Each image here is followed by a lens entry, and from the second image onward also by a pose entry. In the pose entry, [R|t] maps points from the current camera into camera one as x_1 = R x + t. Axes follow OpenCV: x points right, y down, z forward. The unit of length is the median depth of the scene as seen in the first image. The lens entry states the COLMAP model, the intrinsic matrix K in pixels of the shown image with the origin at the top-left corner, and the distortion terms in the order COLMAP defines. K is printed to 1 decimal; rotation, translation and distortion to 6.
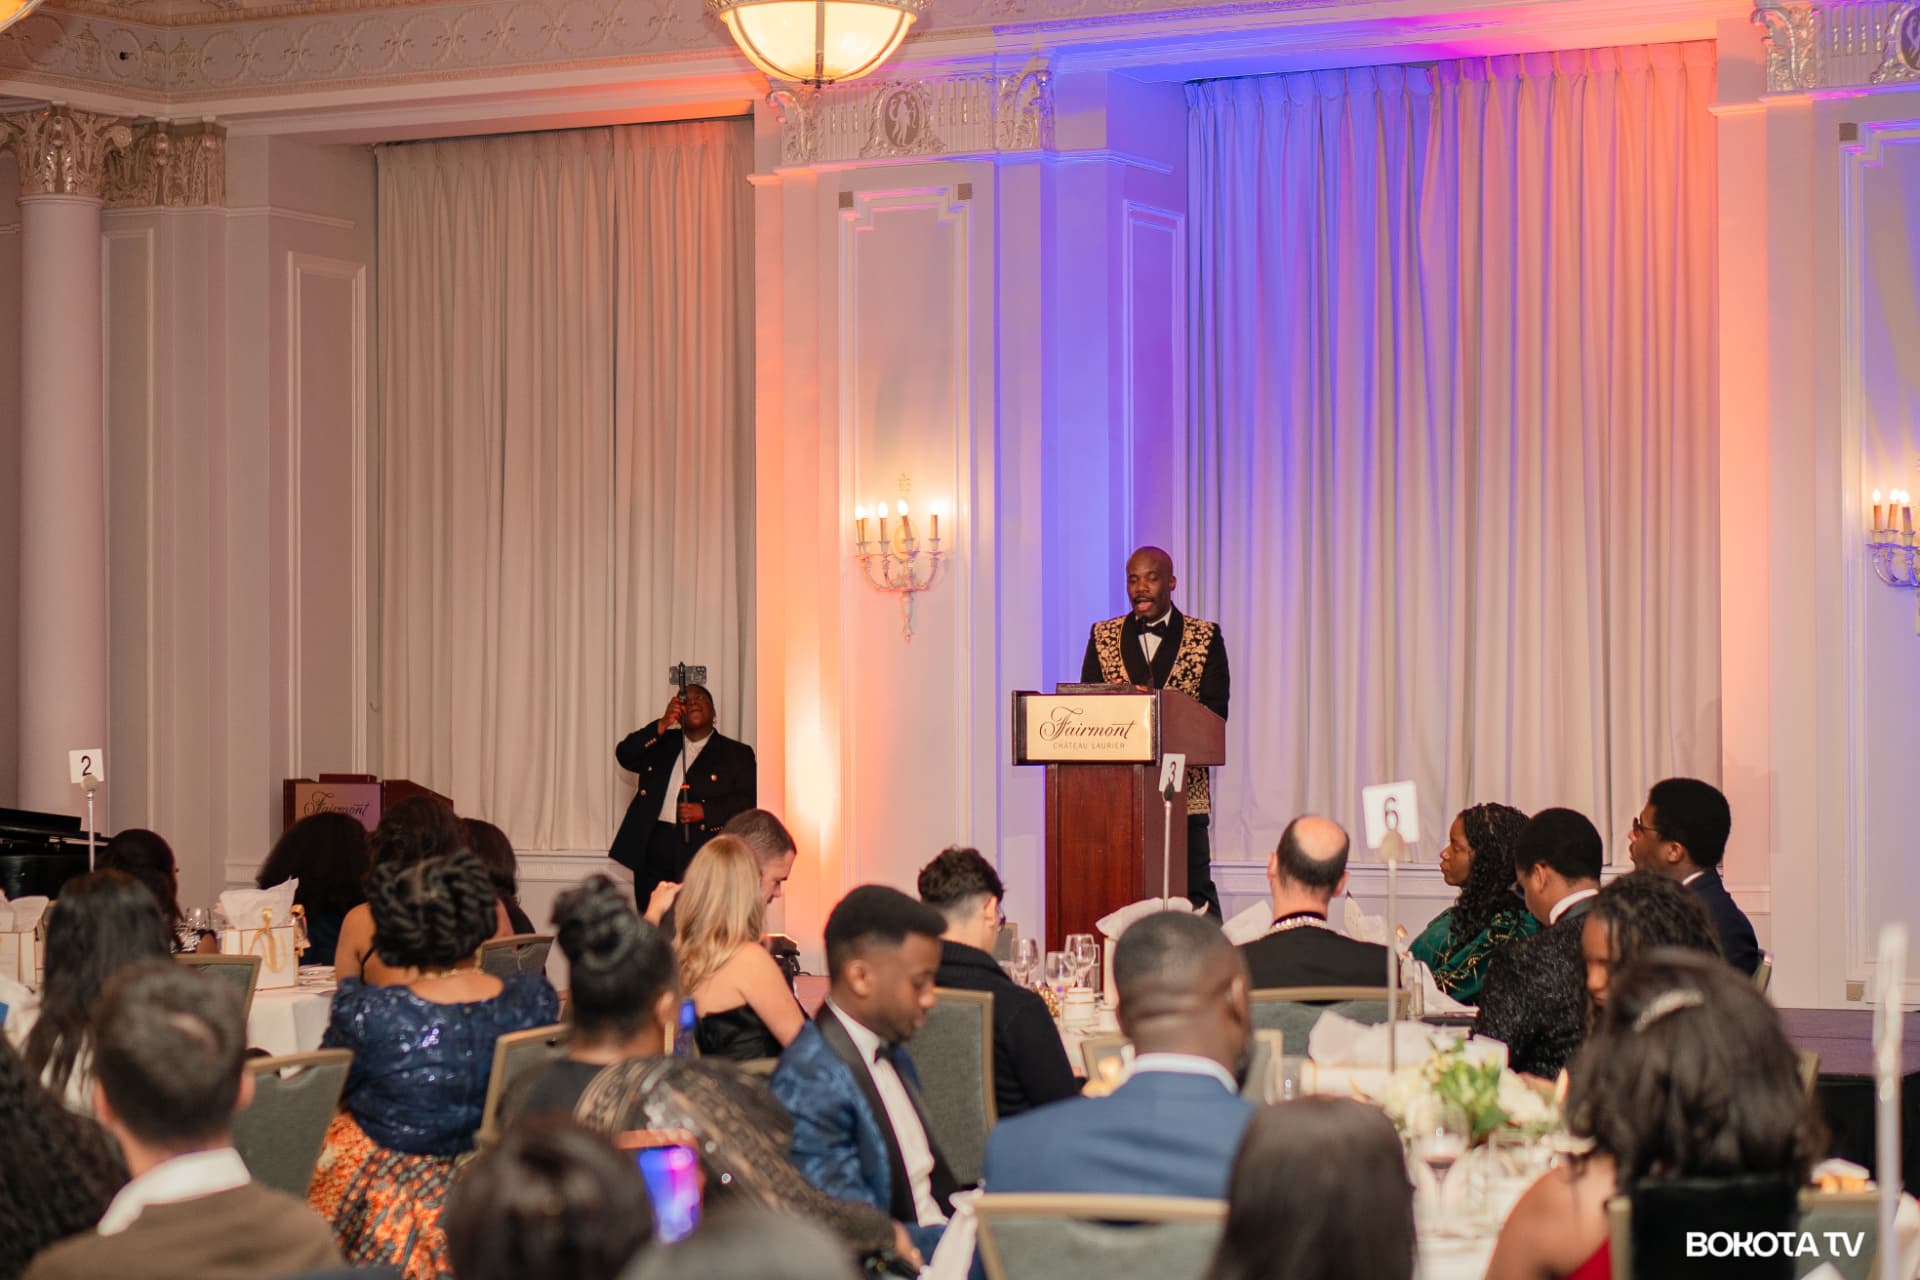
lens RADIAL K [[4167.6, 0, 960.0], [0, 4167.6, 640.0], [0, 0, 1]] dist [0.024855, -0.105187]
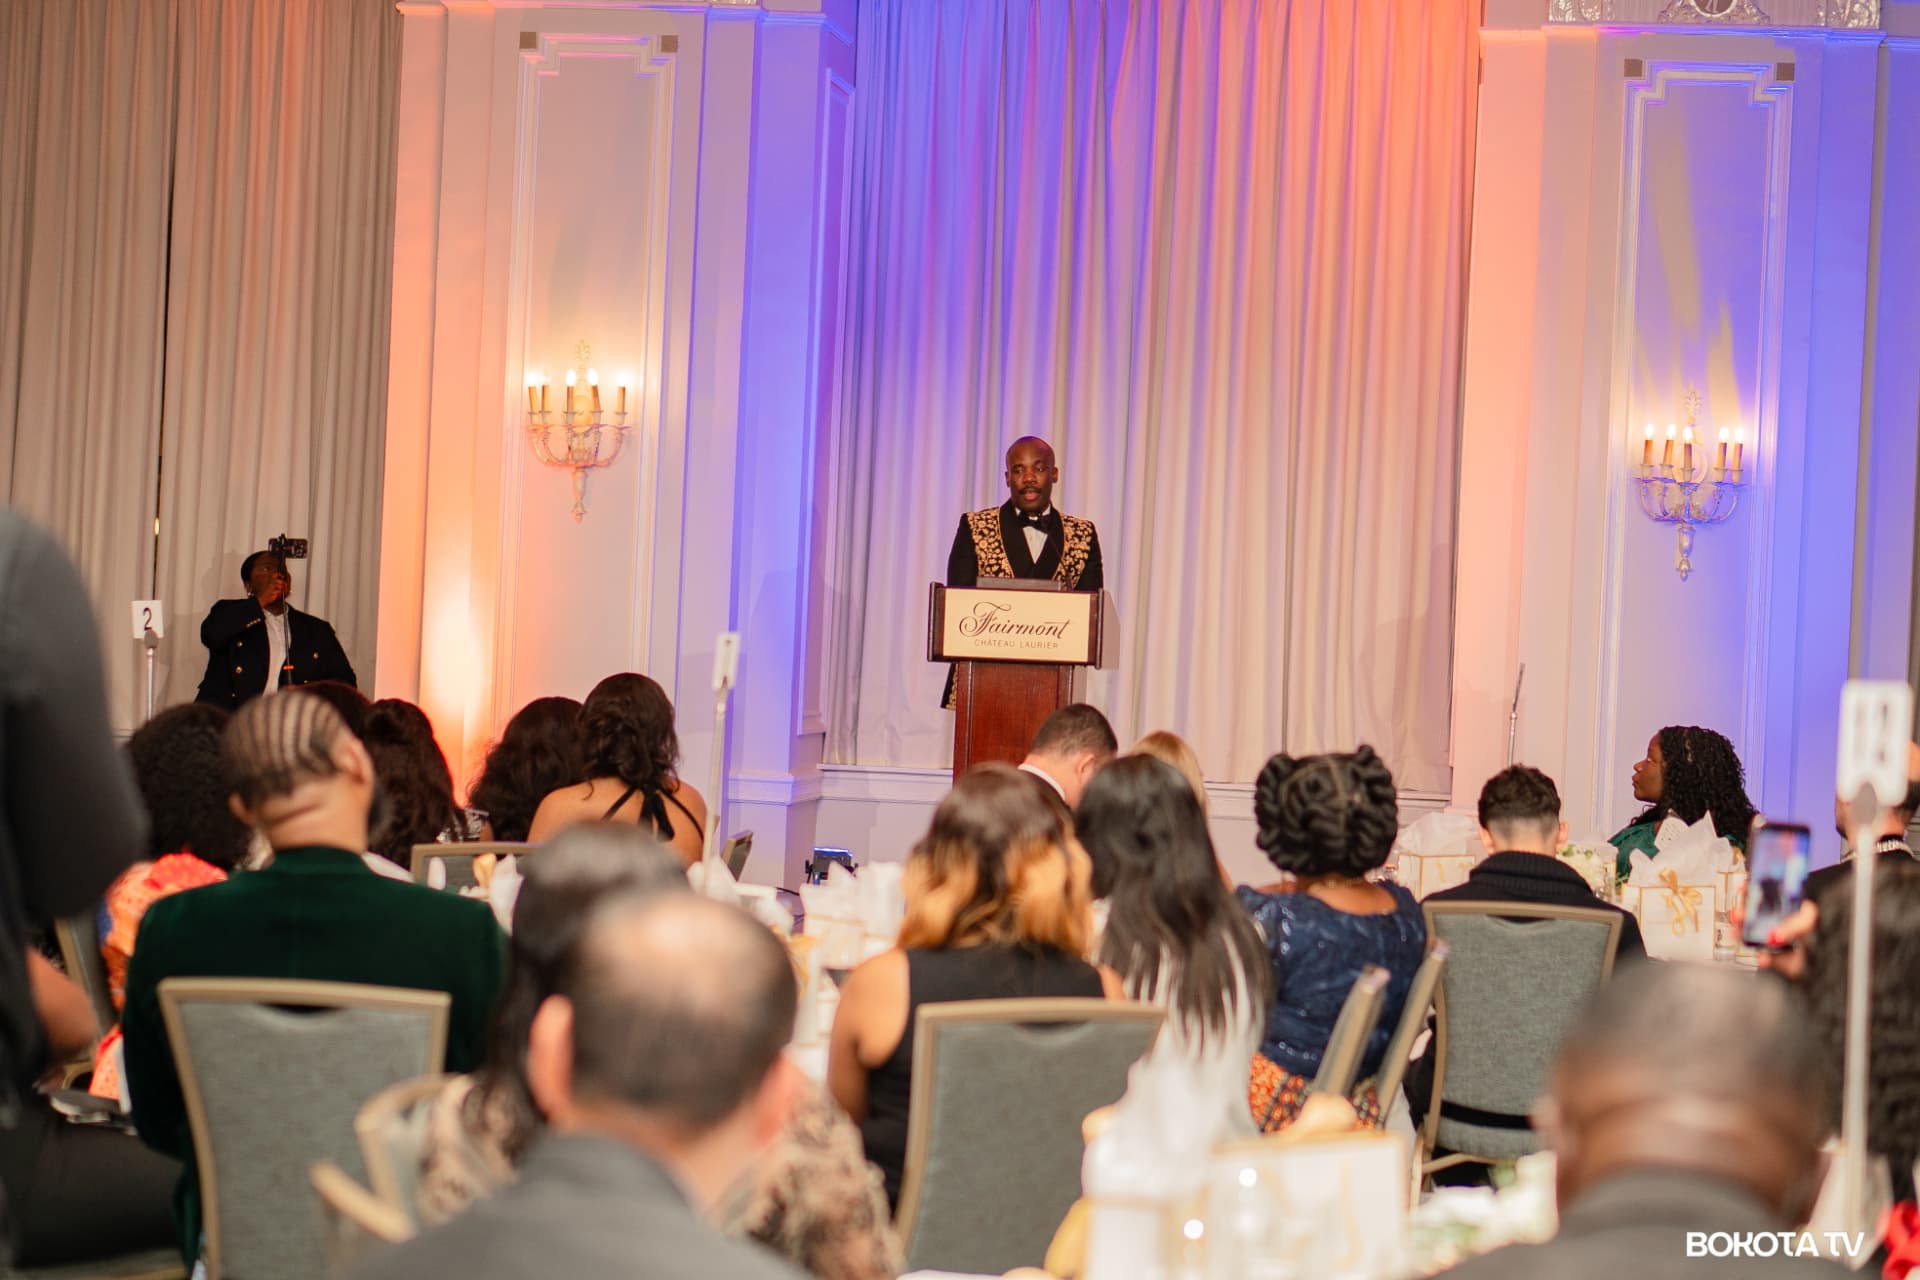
lens RADIAL K [[4167.6, 0, 960.0], [0, 4167.6, 640.0], [0, 0, 1]] dist [0.024855, -0.105187]
pose [[0.938778, 0.044586, 0.341624, -0.302809], [-0.052314, 0.998540, 0.013437, 0.012261], [-0.340526, -0.030486, 0.939741, 0.112329]]
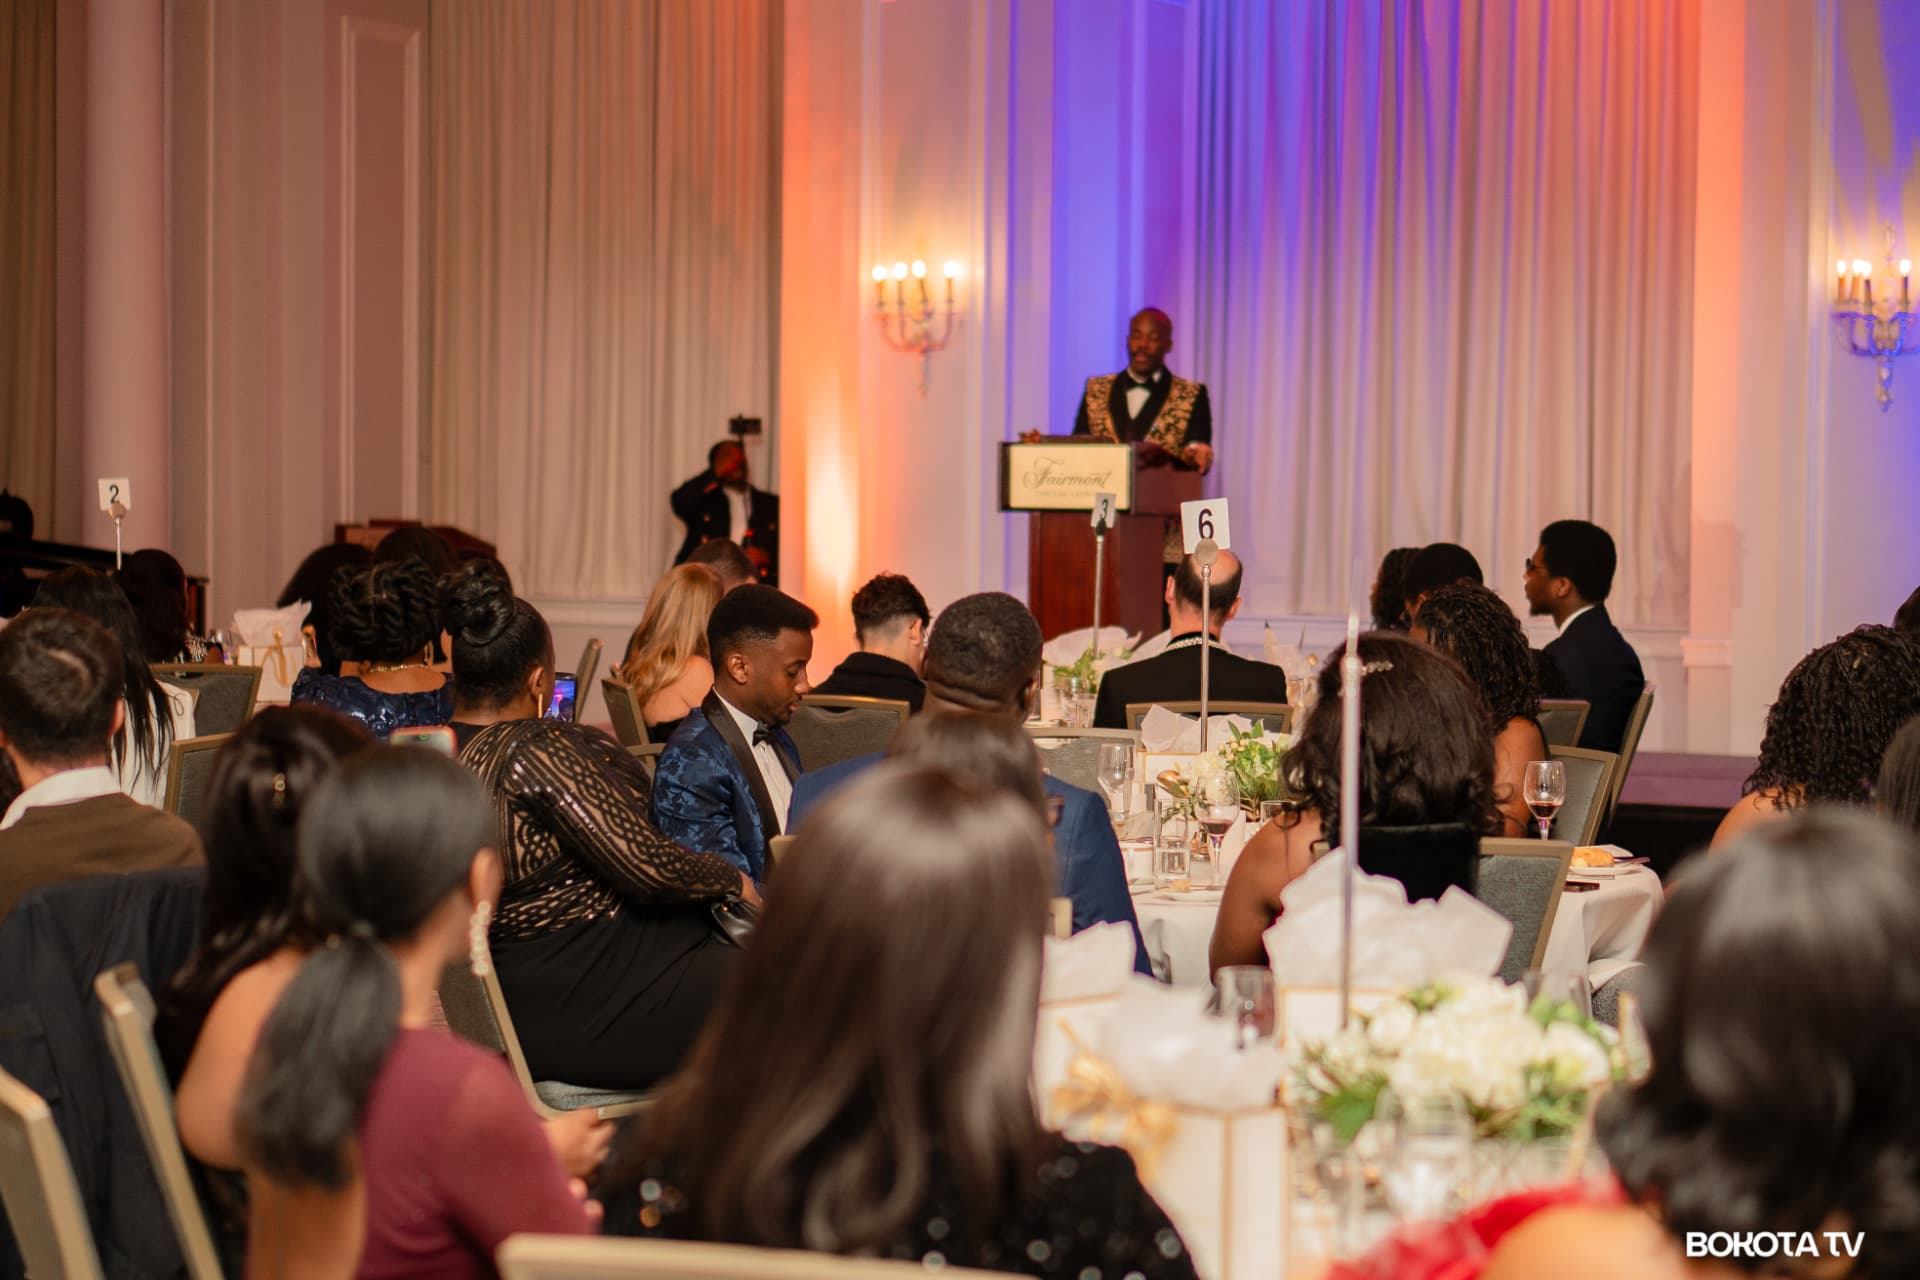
lens RADIAL K [[4188.4, 0, 960.0], [0, 4188.4, 640.0], [0, 0, 1]] dist [0.056624, 0.220754]
pose [[0.999403, 0.015378, -0.030923, 0.036462], [-0.013762, 0.998562, 0.051817, 0.007597], [0.031675, -0.051360, 0.998178, -0.063529]]
